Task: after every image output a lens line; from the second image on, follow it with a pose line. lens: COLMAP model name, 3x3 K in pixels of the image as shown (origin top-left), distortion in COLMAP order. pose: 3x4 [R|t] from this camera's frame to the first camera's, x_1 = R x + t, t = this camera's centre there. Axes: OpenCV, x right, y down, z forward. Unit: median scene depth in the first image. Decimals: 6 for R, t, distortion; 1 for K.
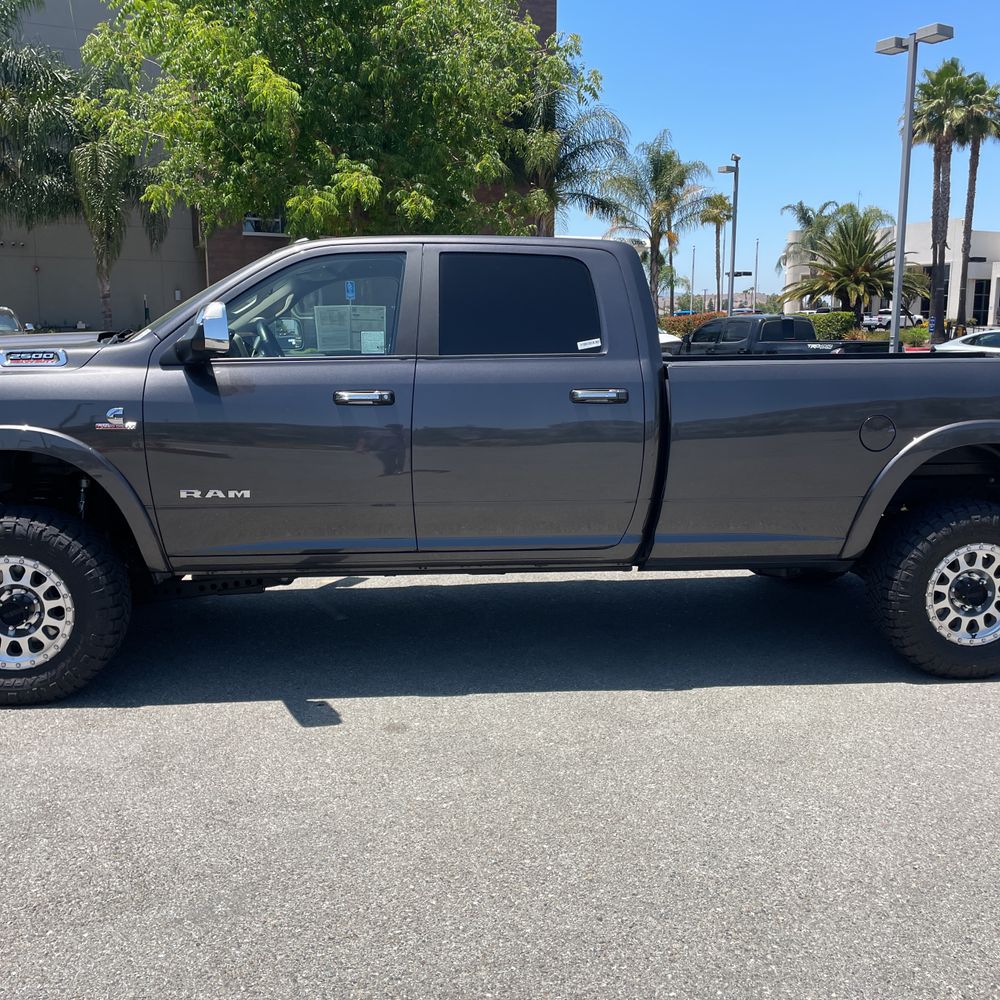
lens RADIAL K [[1065.9, 0, 488.3], [0, 1065.9, 493.7], [0, 0, 1]] dist [0.100652, -0.134857]
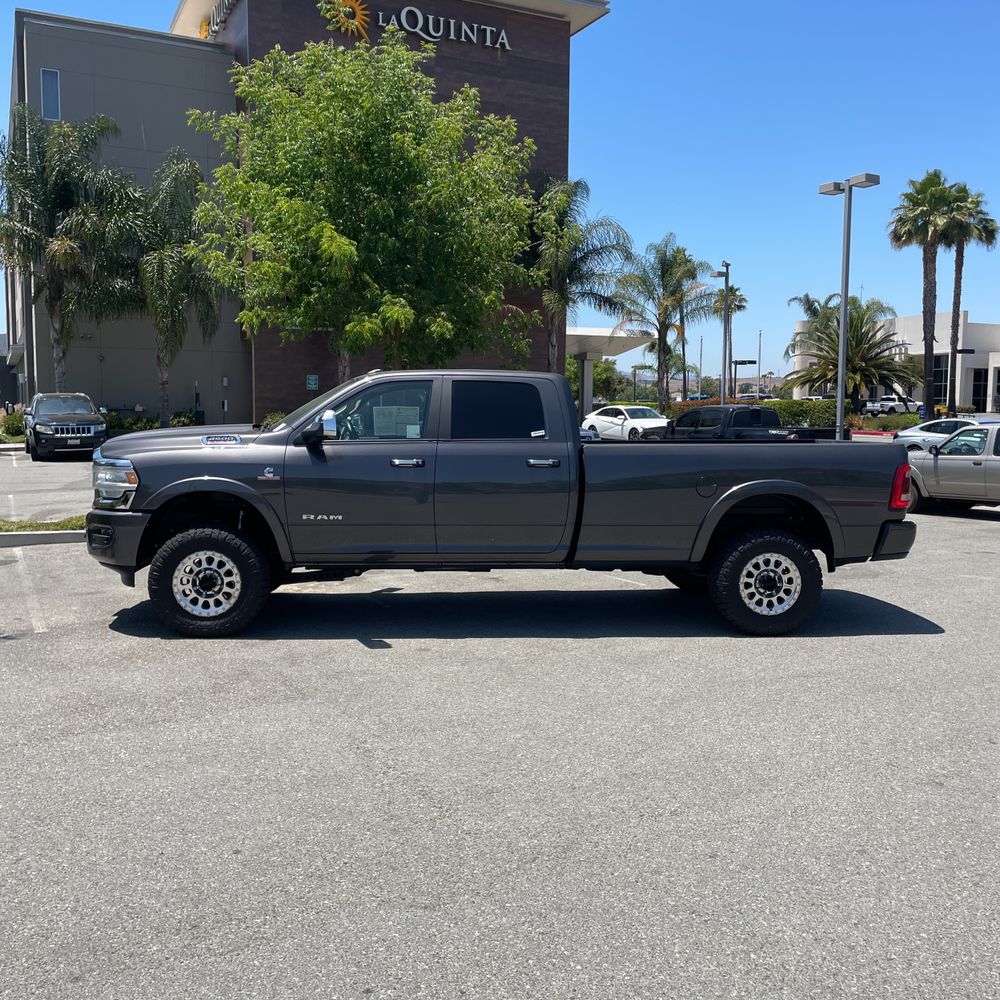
lens RADIAL K [[1104.3, 0, 494.9], [0, 1104.3, 496.0], [0, 0, 1]] dist [0.142715, -0.235118]
pose [[0.999829, 0.007884, -0.016733, 0.026584], [-0.009106, 0.997199, -0.074237, 0.045045], [0.016101, 0.074377, 0.997100, -0.370649]]
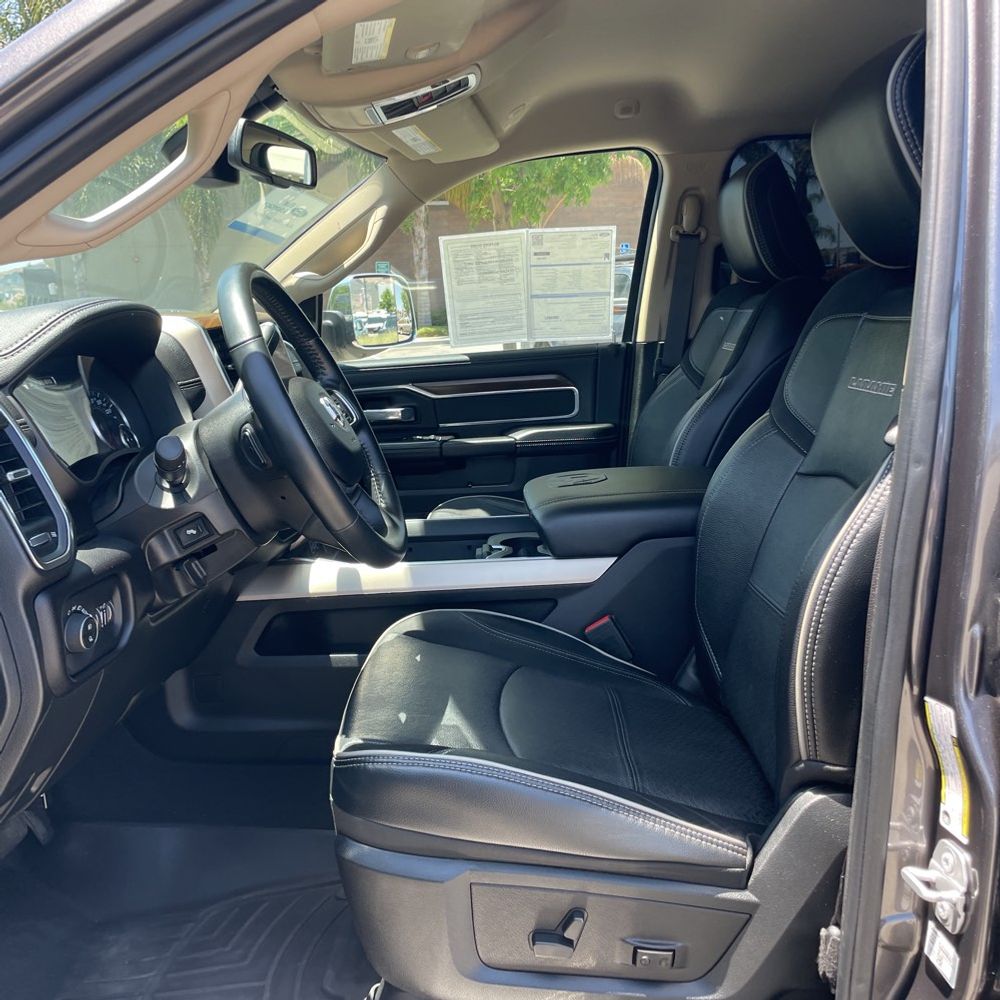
lens RADIAL K [[1005.4, 0, 500.0], [0, 1005.4, 500.0], [0, 0, 1]] dist [0.115457, -0.167193]
pose [[0.994679, -0.032257, -0.097841, -0.065628], [0.035910, 0.998713, 0.035811, -0.055306], [0.096560, -0.039134, 0.994558, 0.385105]]
